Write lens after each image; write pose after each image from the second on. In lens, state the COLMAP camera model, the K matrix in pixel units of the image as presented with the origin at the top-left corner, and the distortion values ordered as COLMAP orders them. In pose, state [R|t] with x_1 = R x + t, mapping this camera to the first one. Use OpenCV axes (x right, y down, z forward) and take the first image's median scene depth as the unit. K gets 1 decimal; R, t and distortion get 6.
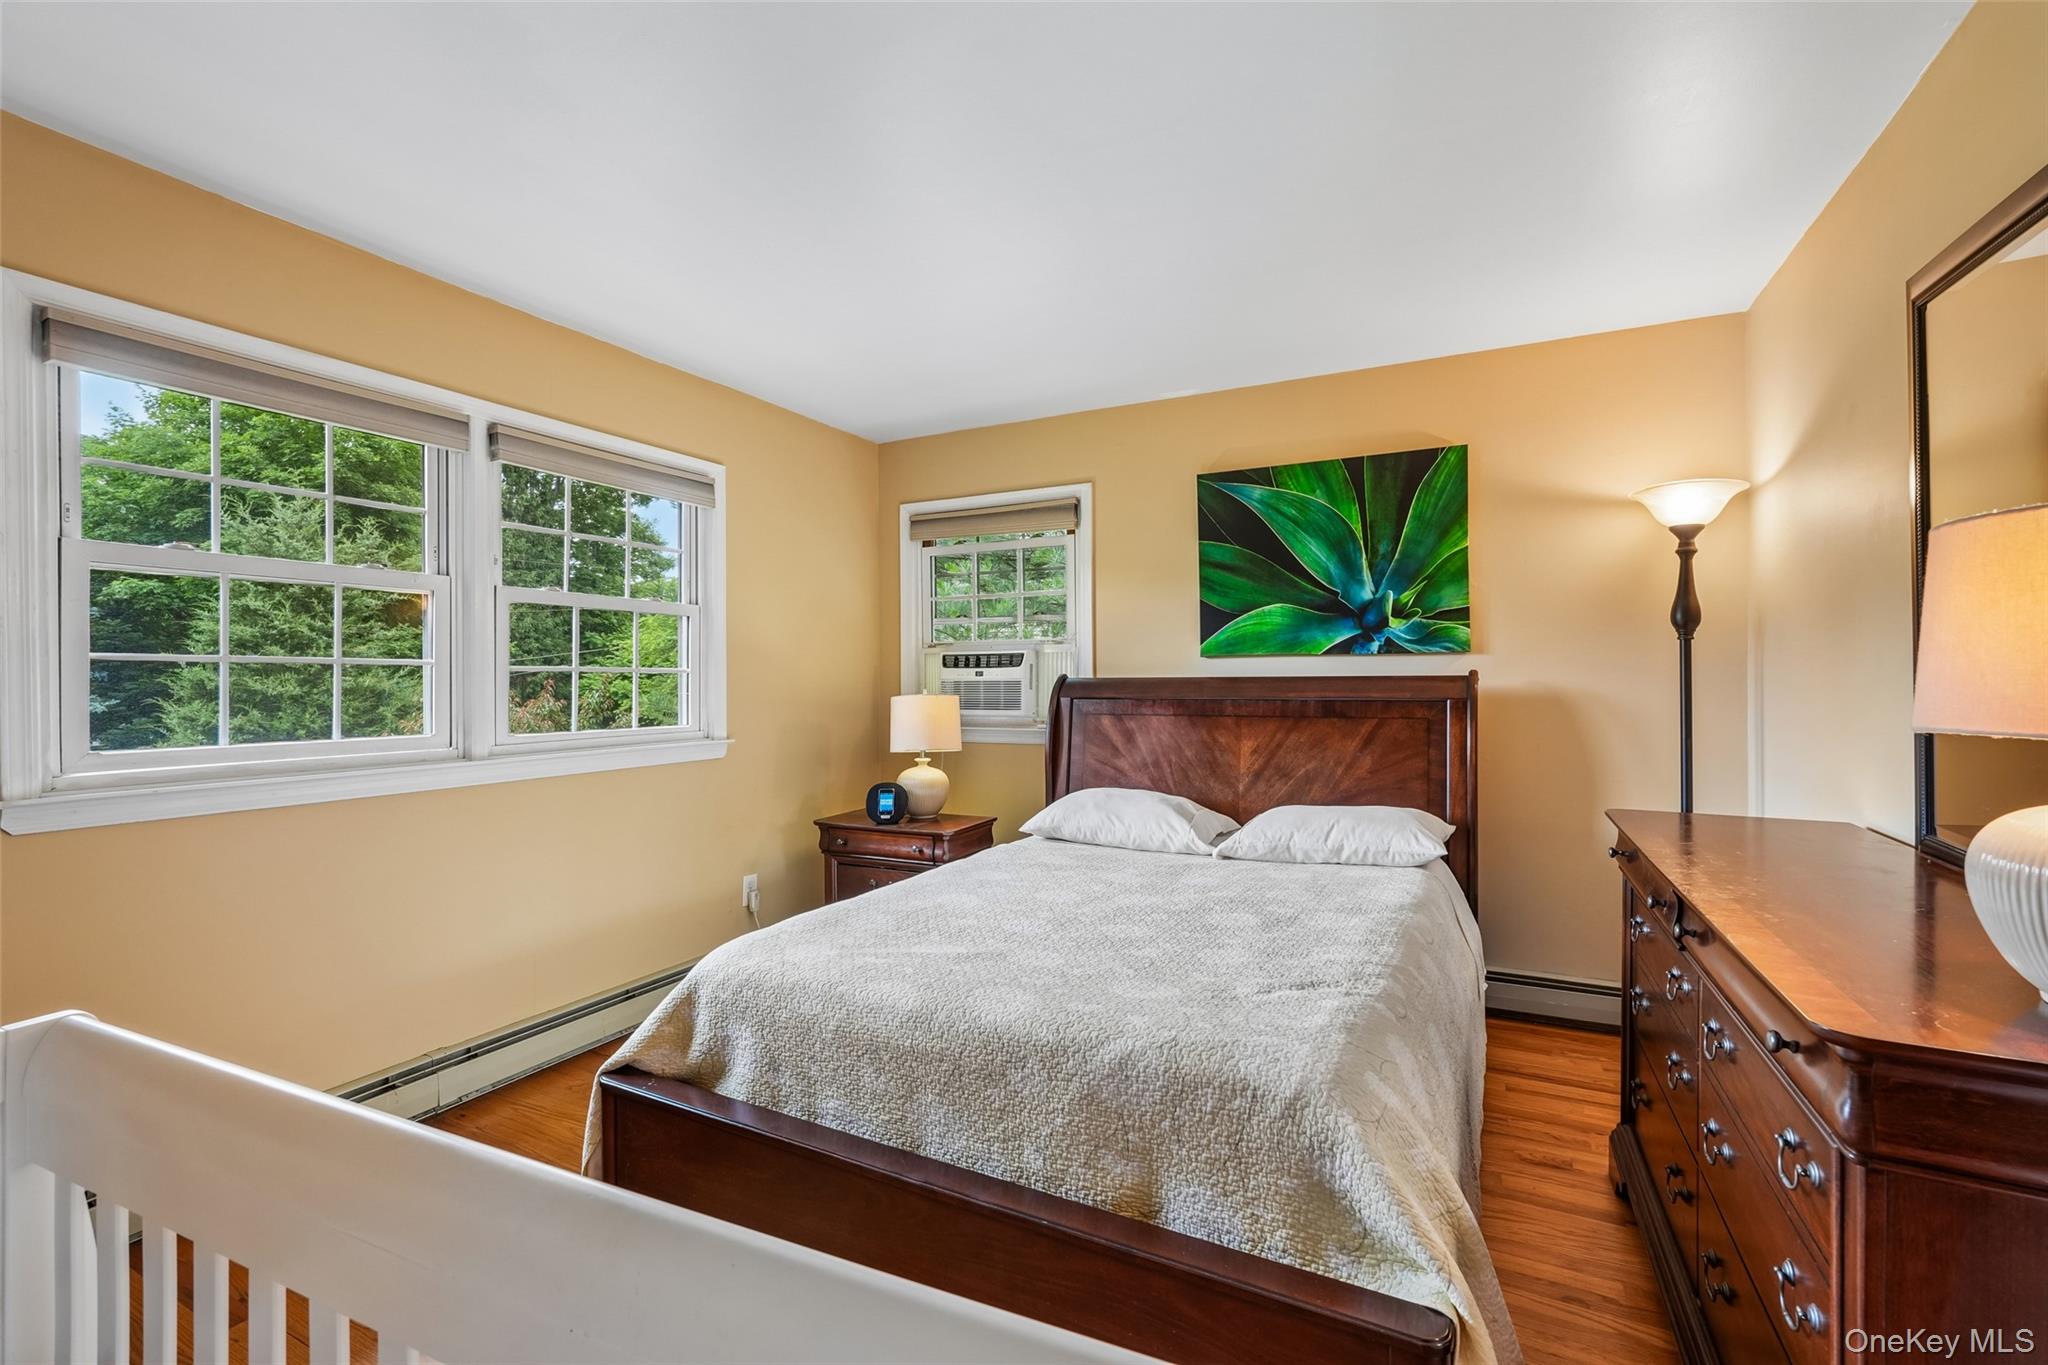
lens RADIAL K [[902.0, 0, 1028.3], [0, 902.0, 682.3], [0, 0, 1]] dist [-0.010578, 0.006196]
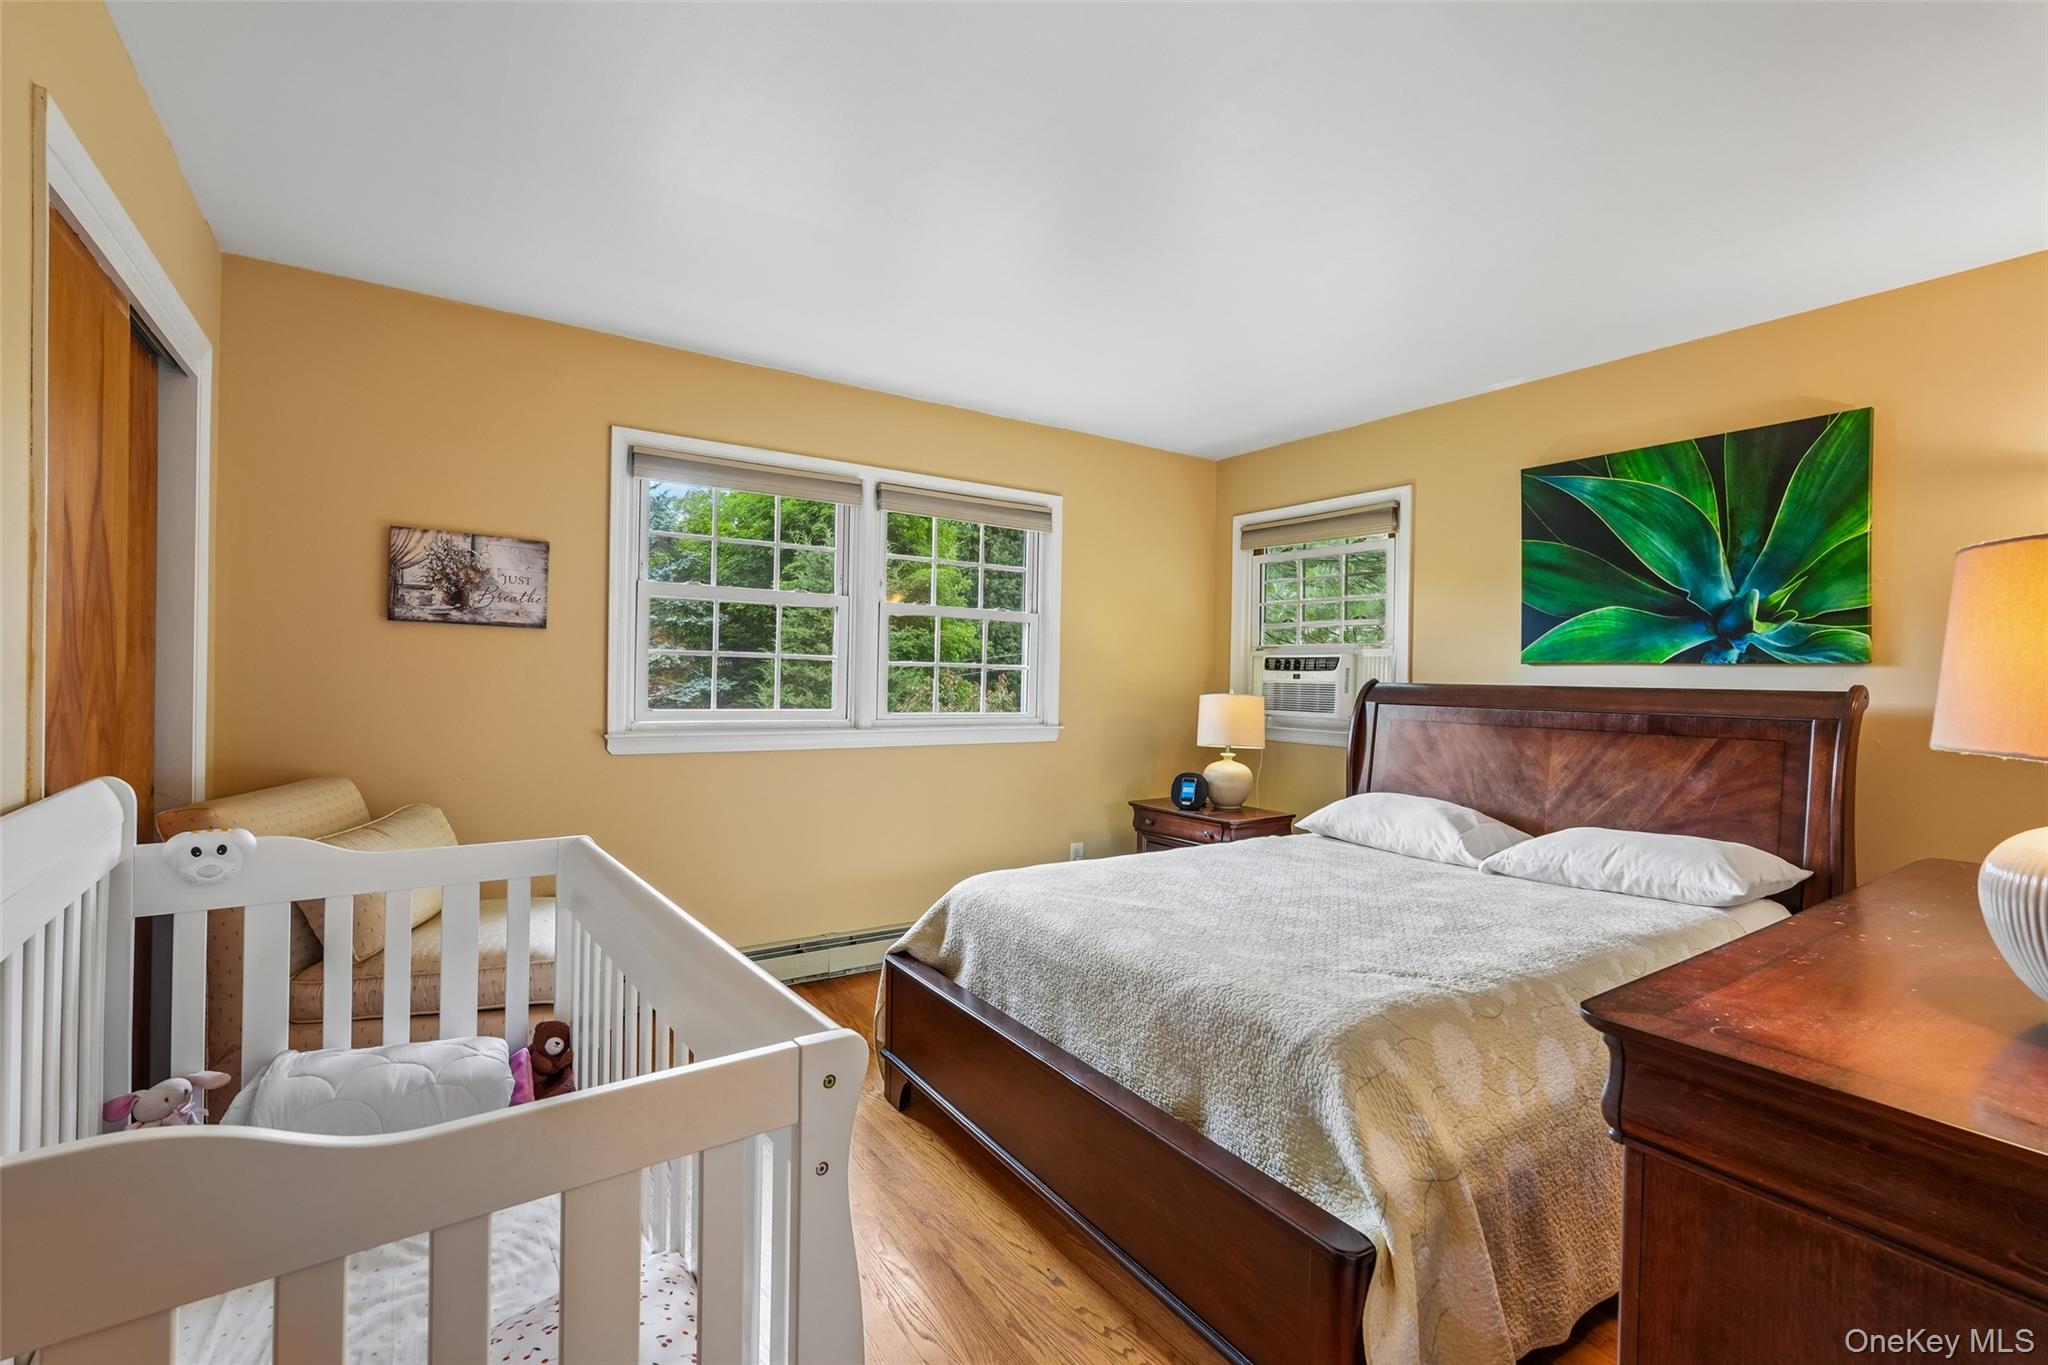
lens RADIAL K [[902.0, 0, 1022.0], [0, 902.0, 681.2], [0, 0, 1]] dist [-0.010578, 0.006196]
pose [[0.877501, 0.026441, -0.478845, 0.228498], [-0.027717, 0.999606, 0.004404, 0.000177], [0.478773, 0.009408, 0.877888, -0.083124]]
